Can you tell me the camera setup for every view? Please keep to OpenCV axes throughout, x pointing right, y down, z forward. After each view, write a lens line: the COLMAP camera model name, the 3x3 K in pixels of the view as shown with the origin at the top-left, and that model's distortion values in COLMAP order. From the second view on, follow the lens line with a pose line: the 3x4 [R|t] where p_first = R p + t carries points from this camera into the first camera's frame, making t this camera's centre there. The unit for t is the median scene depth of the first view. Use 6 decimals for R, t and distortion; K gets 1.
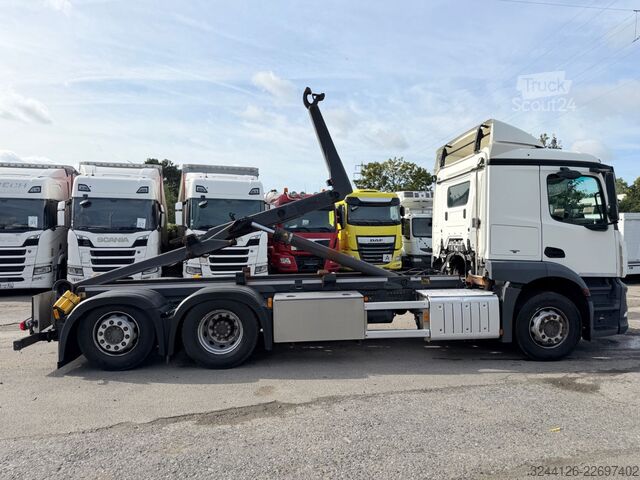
lens RADIAL K [[448.0, 0, 320.0], [0, 448.0, 240.0], [0, 0, 1]] dist [0.099713, -0.131491]
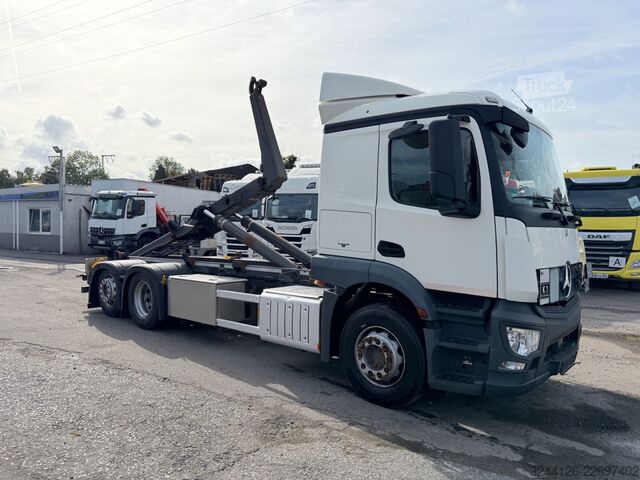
lens RADIAL K [[448.0, 0, 320.0], [0, 448.0, 240.0], [0, 0, 1]] dist [0.099713, -0.131491]
pose [[0.695569, 0.036590, -0.717527, 0.914009], [-0.026822, 0.999329, 0.024958, -0.000374], [0.717959, 0.001885, 0.696083, 0.446249]]
